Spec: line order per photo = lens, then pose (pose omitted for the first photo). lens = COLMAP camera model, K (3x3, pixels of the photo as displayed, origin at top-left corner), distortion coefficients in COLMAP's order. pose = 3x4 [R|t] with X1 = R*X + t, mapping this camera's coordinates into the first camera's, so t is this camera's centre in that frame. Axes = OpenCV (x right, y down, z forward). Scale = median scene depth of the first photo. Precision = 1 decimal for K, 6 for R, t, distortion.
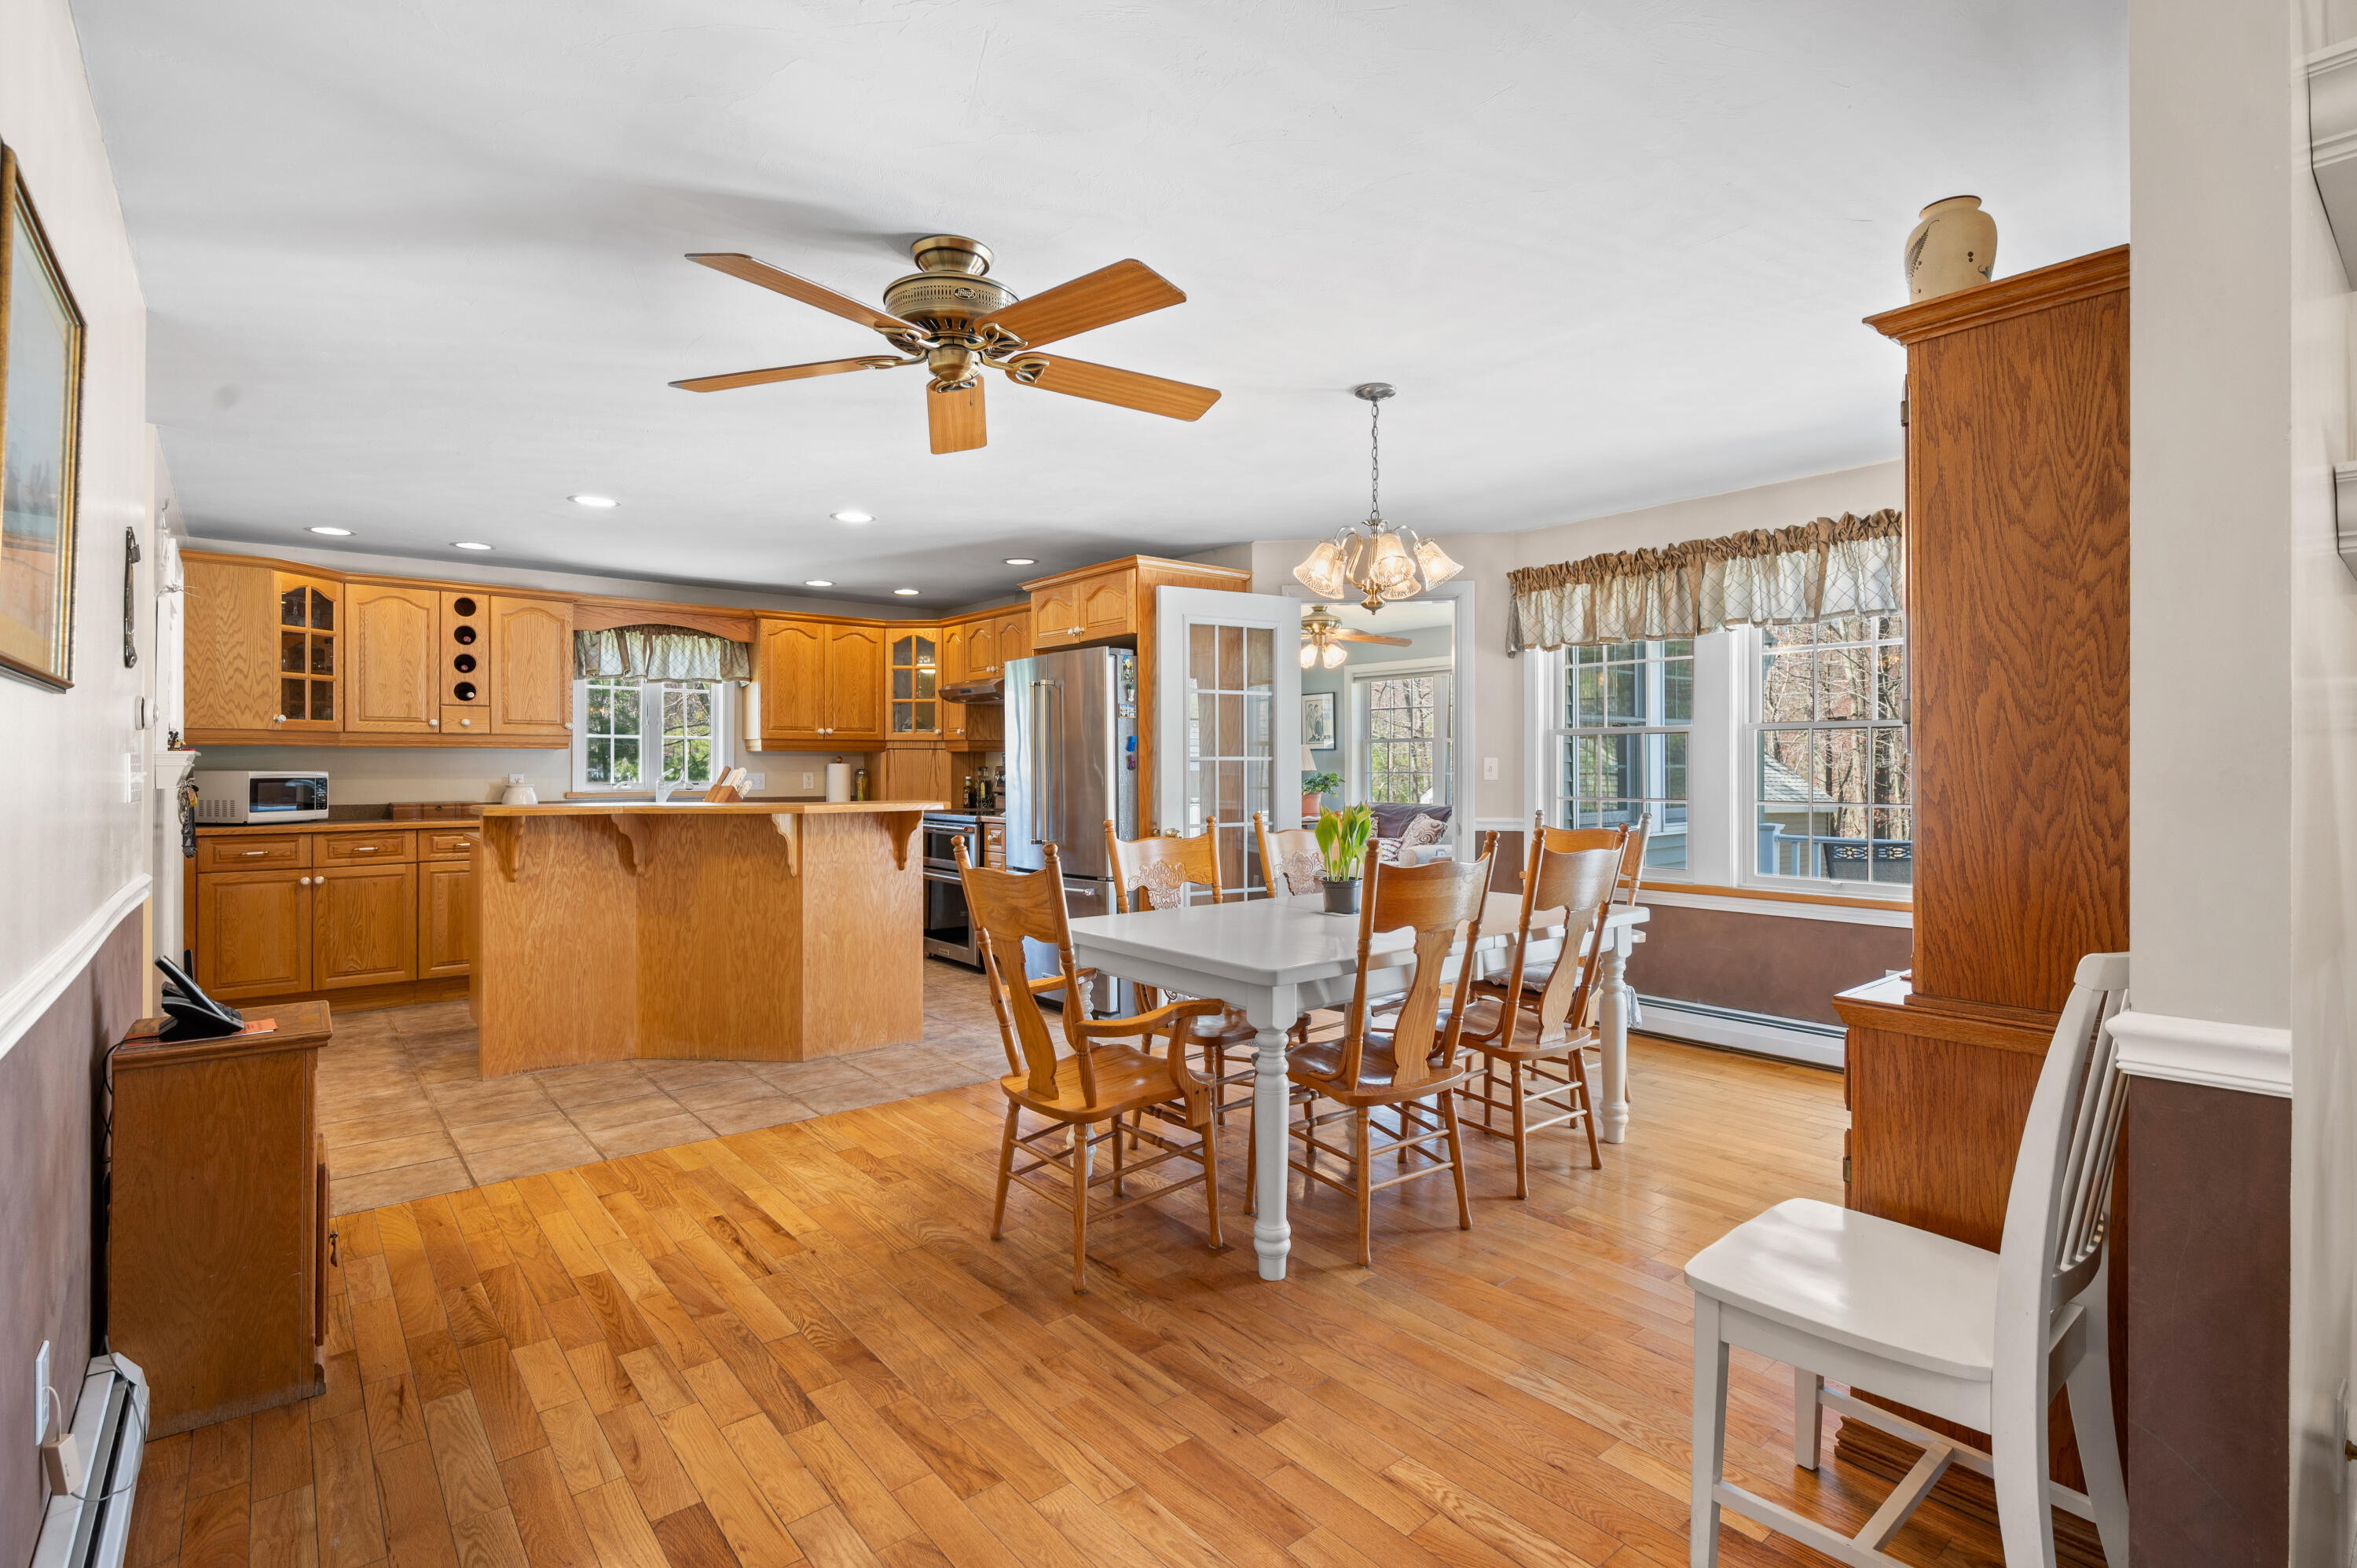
lens RADIAL K [[1102.3, 0, 1153.9], [0, 1102.3, 761.9], [0, 0, 1]] dist [-0.013231, -0.000057]
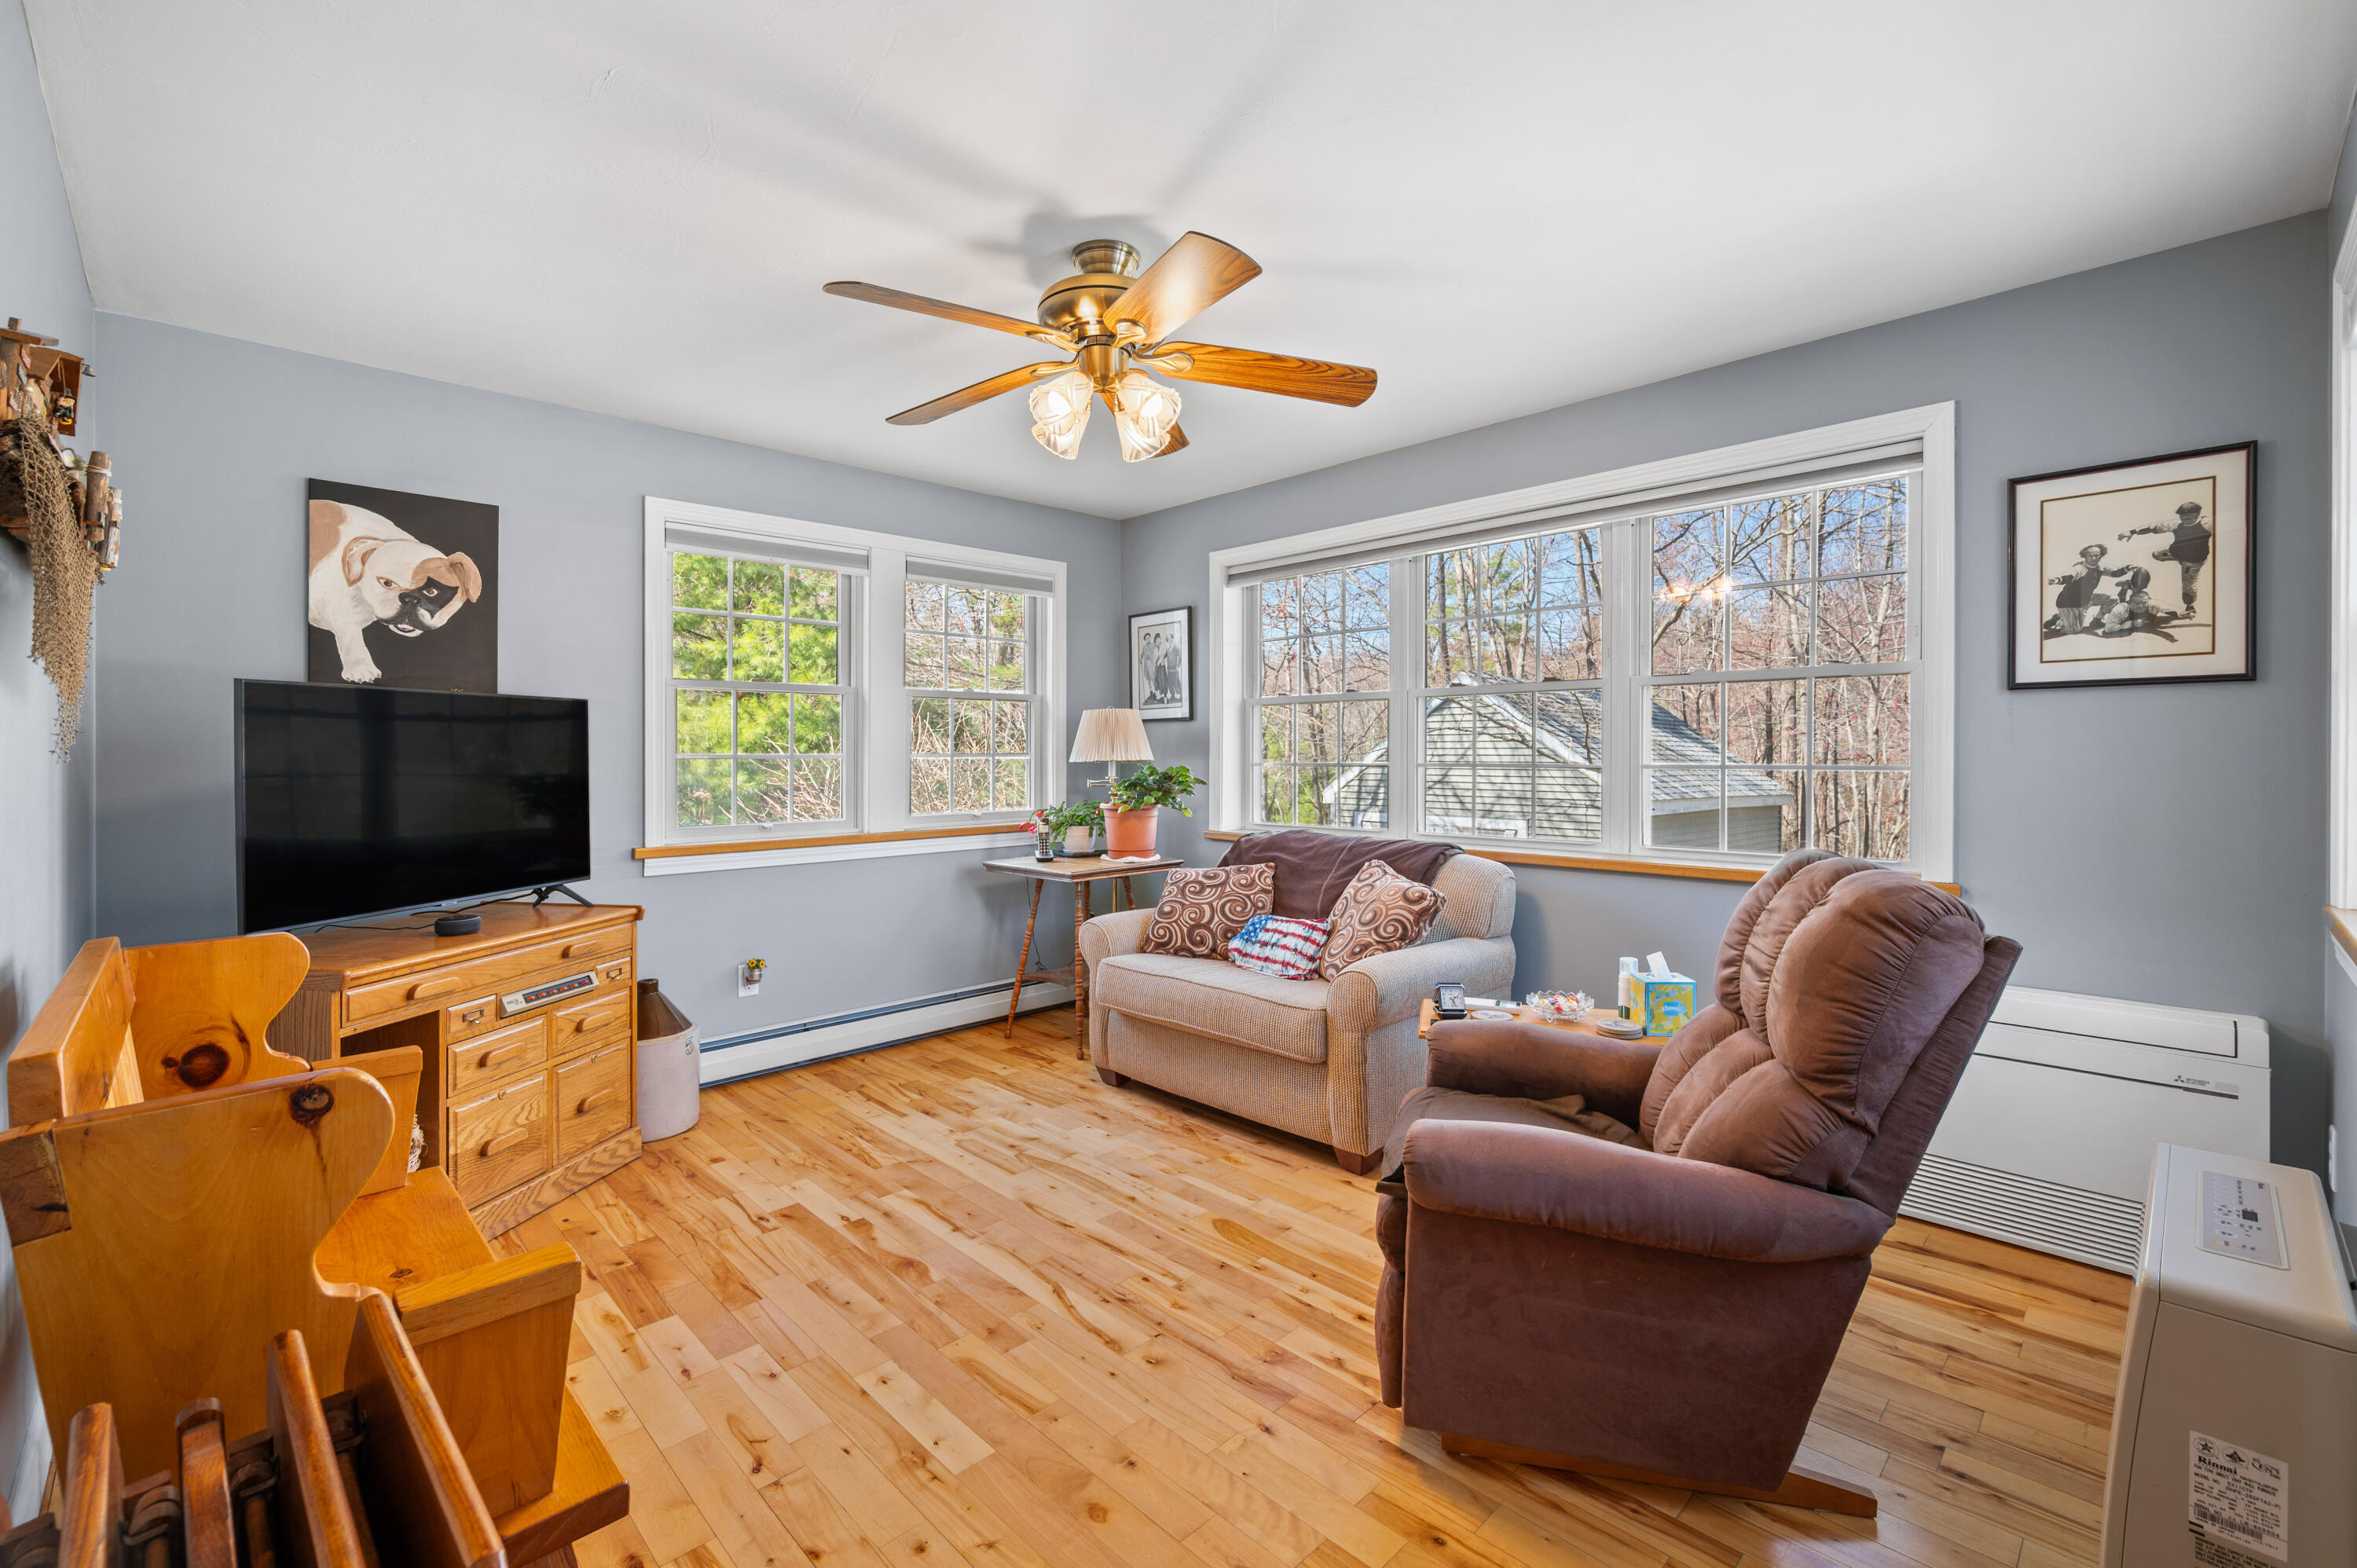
lens RADIAL K [[1019.2, 0, 1176.5], [0, 1019.2, 771.6], [0, 0, 1]] dist [-0.010874, -0.000316]
pose [[0.994248, 0.001122, 0.107094, 0.122388], [-0.002188, 0.999949, 0.009836, 0.008748], [-0.107077, -0.010013, 0.994200, 0.603718]]
